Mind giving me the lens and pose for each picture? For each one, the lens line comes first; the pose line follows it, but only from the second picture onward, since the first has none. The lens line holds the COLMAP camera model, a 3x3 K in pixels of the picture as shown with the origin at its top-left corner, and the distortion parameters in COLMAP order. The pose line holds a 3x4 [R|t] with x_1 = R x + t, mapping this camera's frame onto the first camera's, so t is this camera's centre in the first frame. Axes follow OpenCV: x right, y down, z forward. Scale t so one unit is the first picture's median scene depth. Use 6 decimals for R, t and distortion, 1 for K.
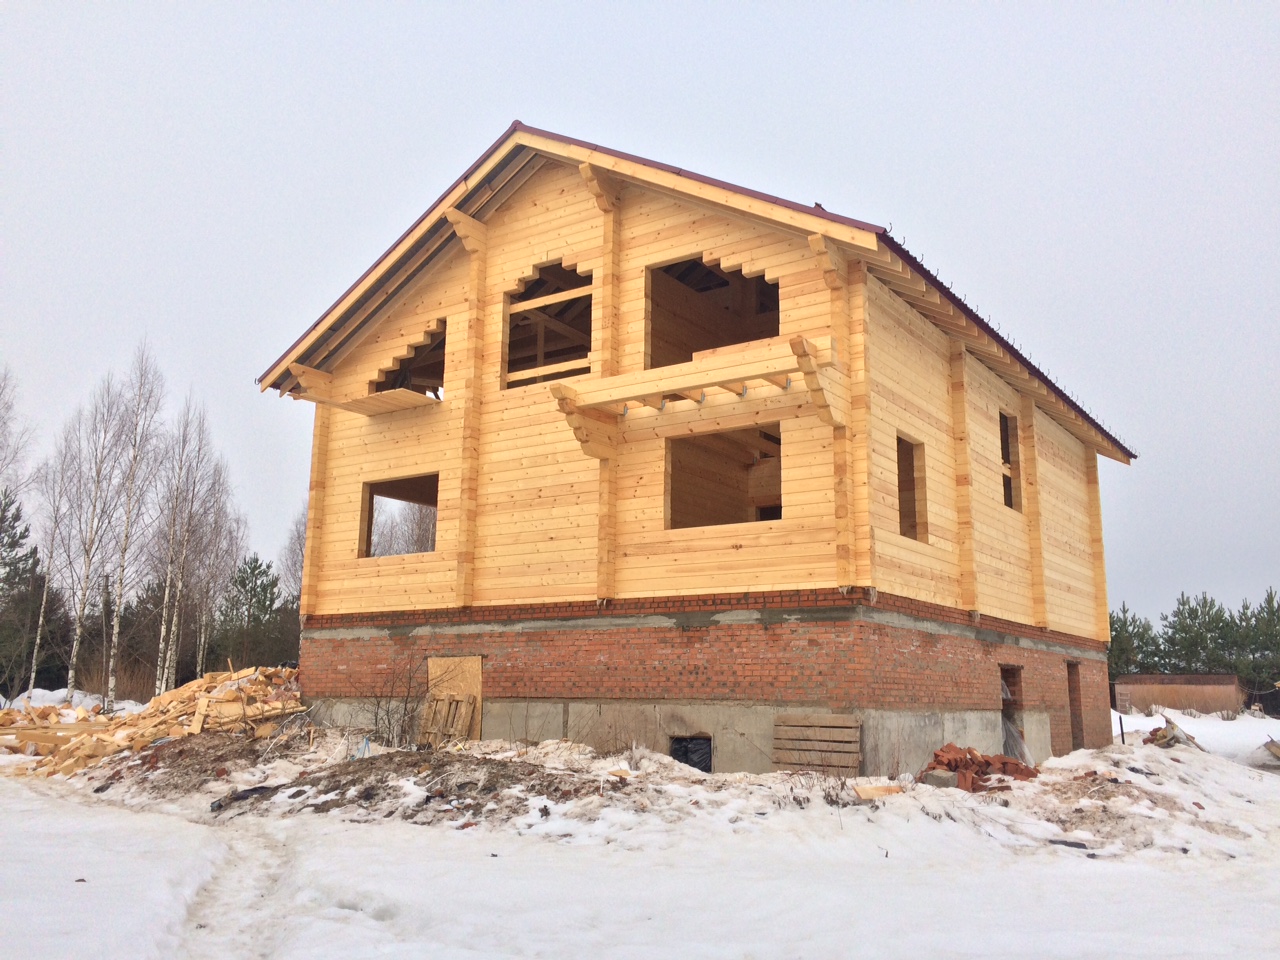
lens RADIAL K [[1083.6, 0, 640.0], [0, 1083.6, 480.0], [0, 0, 1]] dist [0.036262, -0.013268]
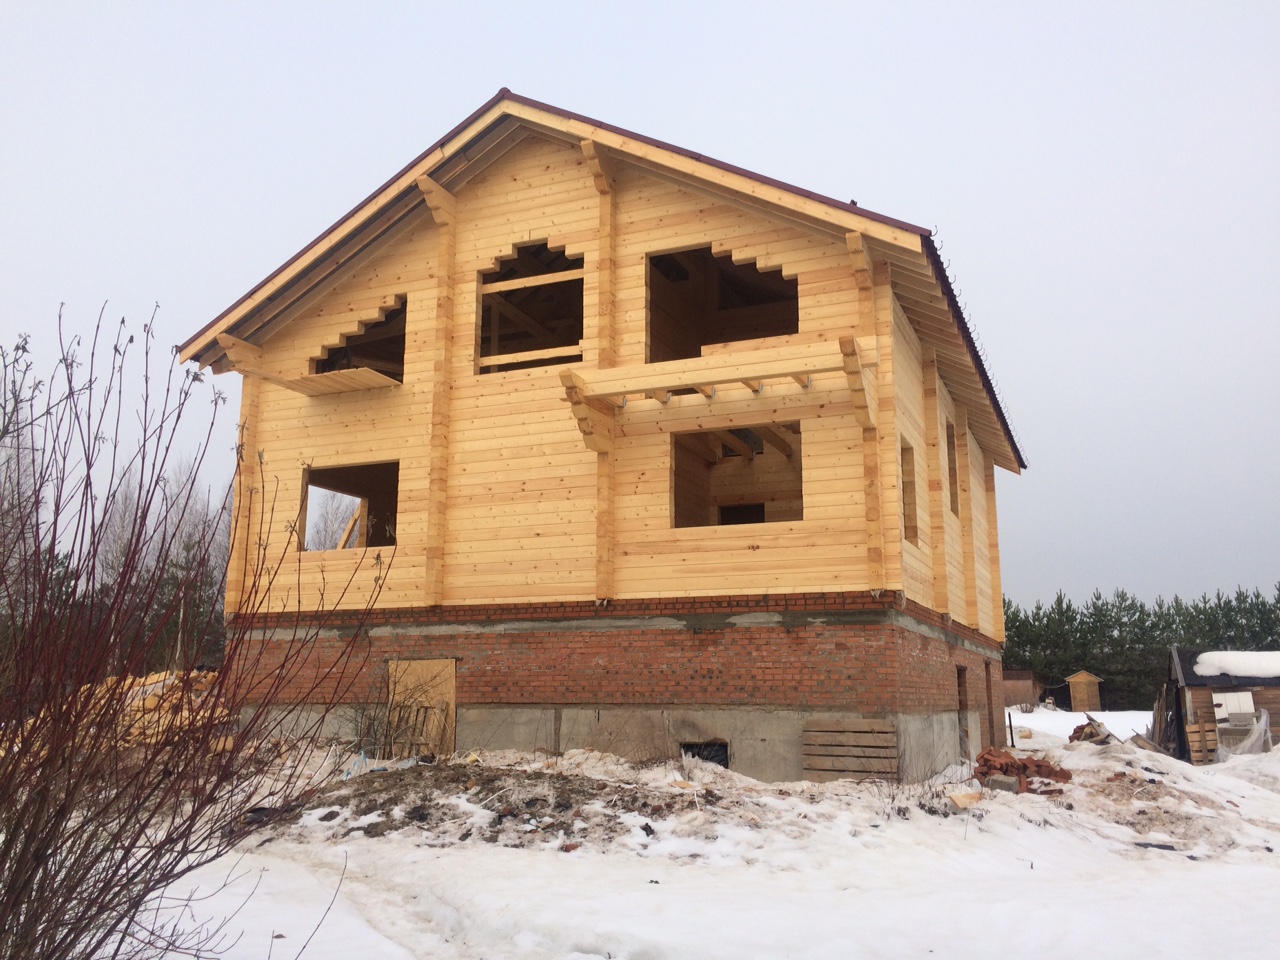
lens RADIAL K [[1085.8, 0, 636.2], [0, 1085.8, 483.0], [0, 0, 1]] dist [0.038150, -0.012378]
pose [[0.981425, 0.029305, 0.189593, -0.181025], [-0.030501, 0.999529, 0.003391, 0.003250], [-0.189404, -0.009111, 0.981857, 0.055794]]
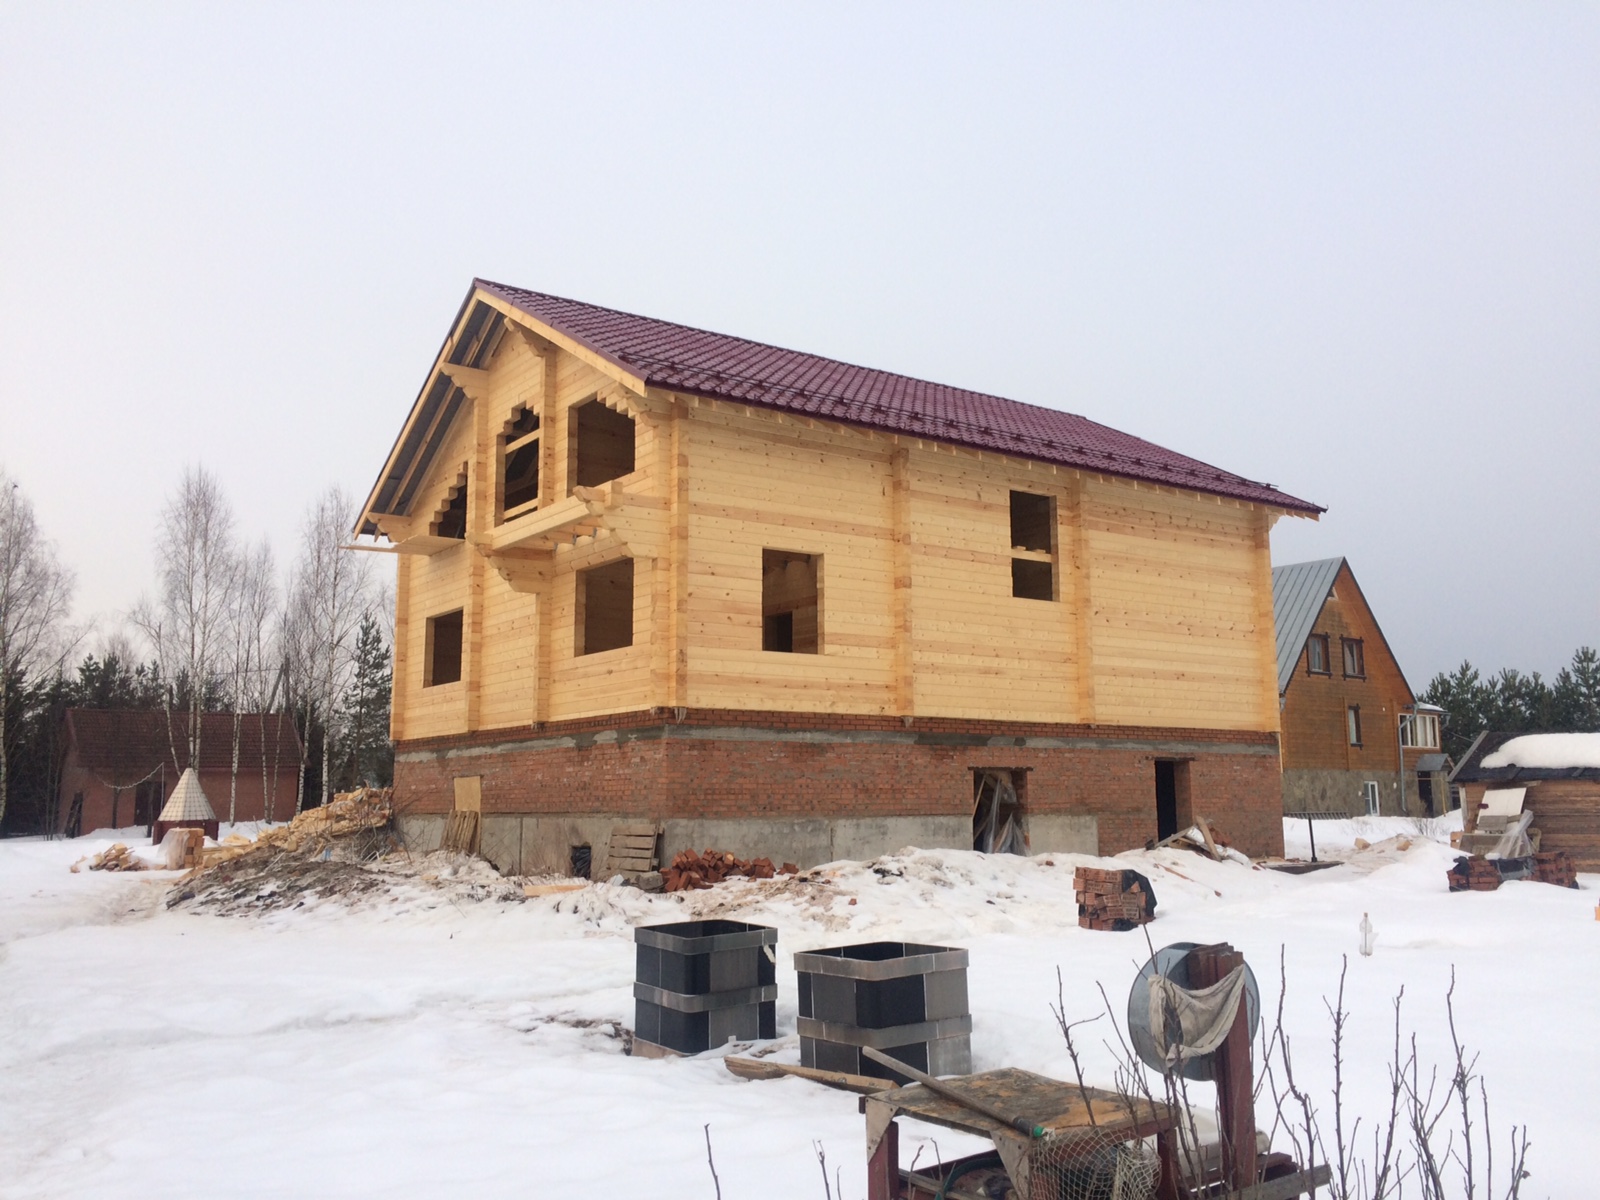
lens RADIAL K [[1368.6, 0, 798.7], [0, 1368.6, 589.3], [0, 0, 1]] dist [0.033880, -0.002735]
pose [[0.938675, -0.072082, -0.337184, 0.659838], [0.086296, 0.995894, 0.027339, -0.037294], [0.333829, -0.054760, 0.941042, -0.195588]]
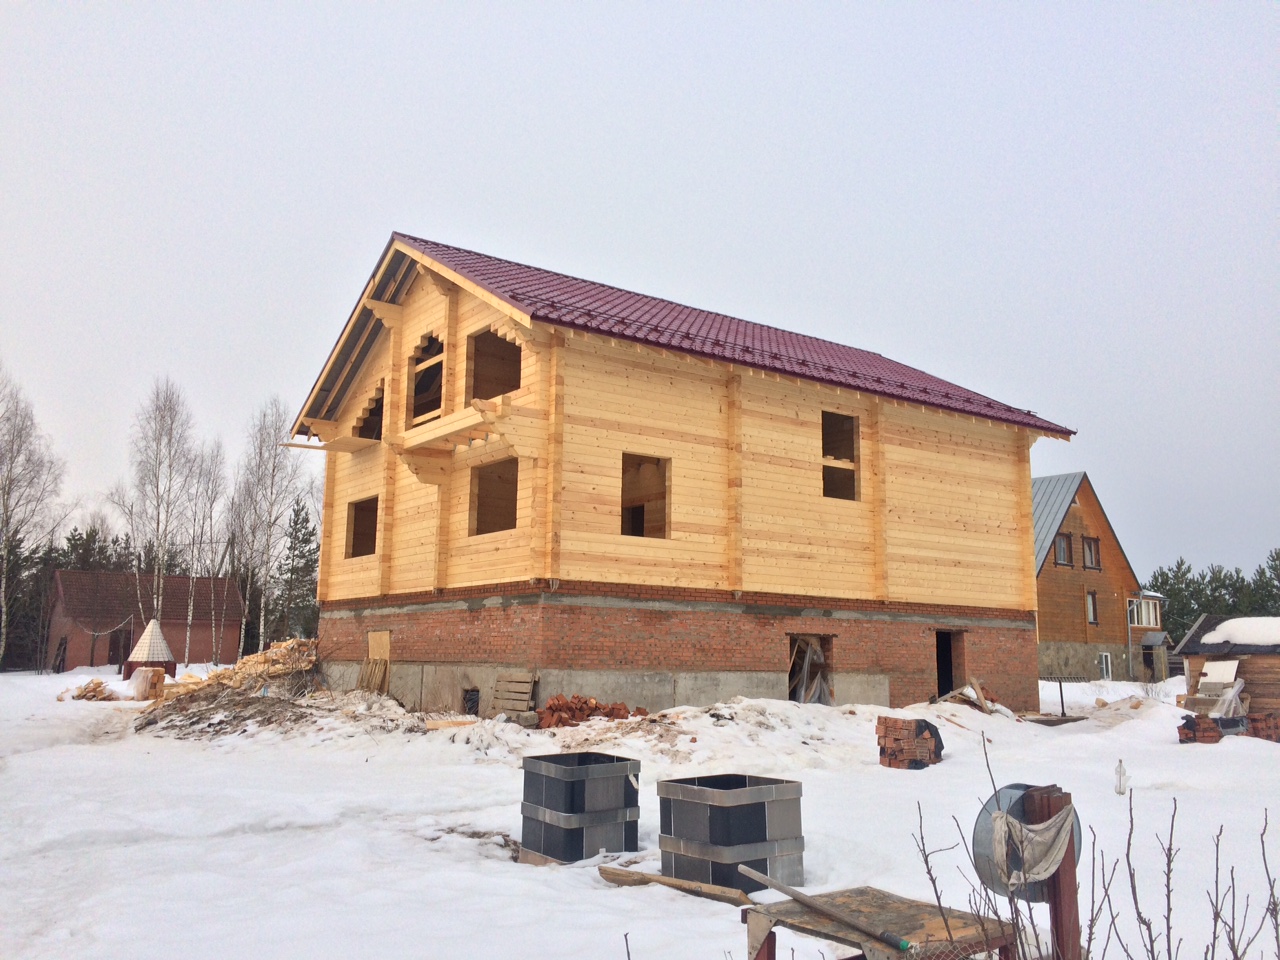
lens RADIAL K [[1085.8, 0, 636.2], [0, 1085.8, 483.0], [0, 0, 1]] dist [0.038150, -0.012378]
pose [[0.939959, -0.051931, -0.337314, 0.637540], [0.062727, 0.997806, 0.021179, -0.033849], [0.335474, -0.041066, 0.941154, -0.182116]]
